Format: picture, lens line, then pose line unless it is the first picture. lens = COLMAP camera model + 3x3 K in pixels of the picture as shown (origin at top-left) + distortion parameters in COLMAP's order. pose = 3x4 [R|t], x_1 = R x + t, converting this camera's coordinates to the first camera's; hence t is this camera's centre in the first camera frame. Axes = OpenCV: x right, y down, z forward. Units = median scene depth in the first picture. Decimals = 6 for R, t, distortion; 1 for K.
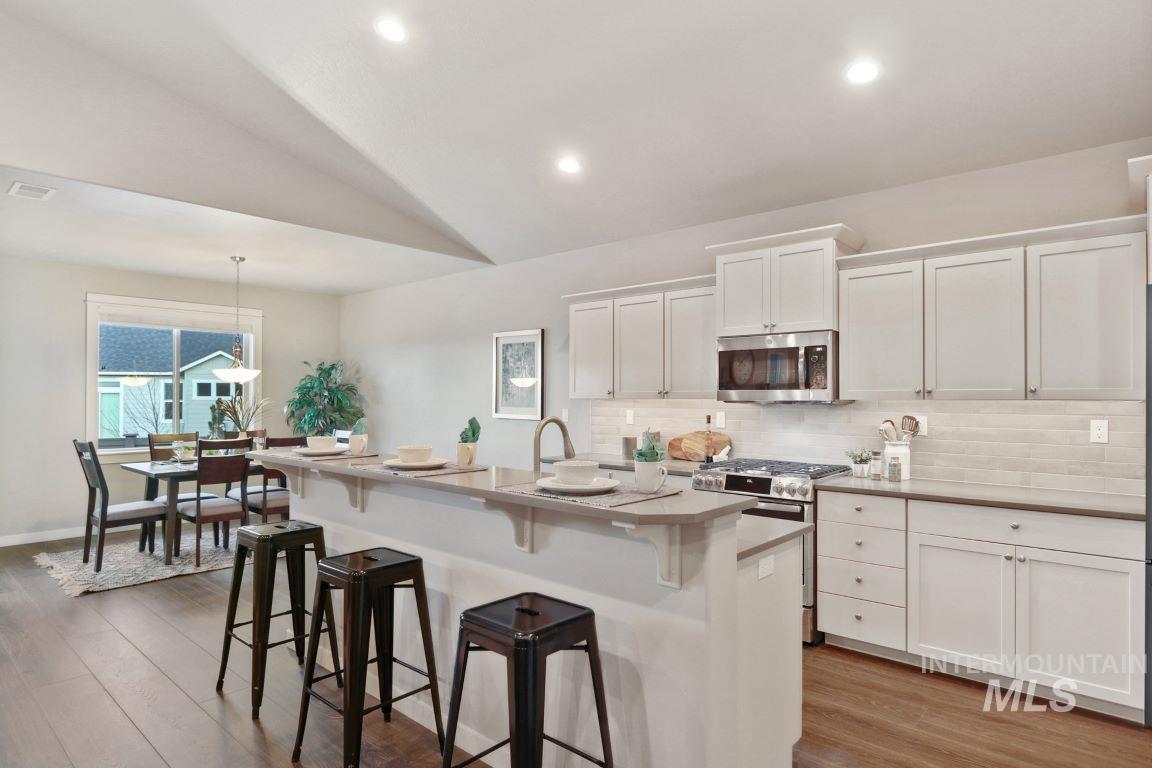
lens RADIAL K [[641.0, 0, 576.2], [0, 641.0, 390.3], [0, 0, 1]] dist [-0.004428, -0.000209]
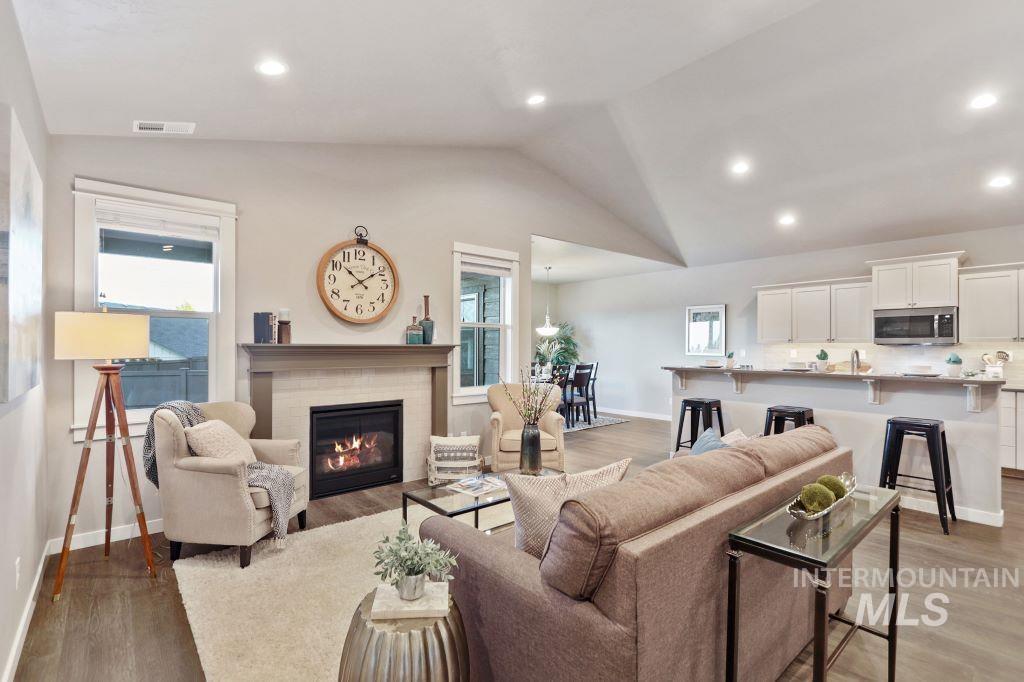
lens RADIAL K [[468.7, 0, 511.7], [0, 468.7, 339.7], [0, 0, 1]] dist [0.001179, 0.000342]
pose [[0.991407, -0.001366, -0.130805, -0.722432], [0.000930, 0.999994, -0.003399, 0.009466], [0.130809, 0.003248, 0.991402, -0.555643]]
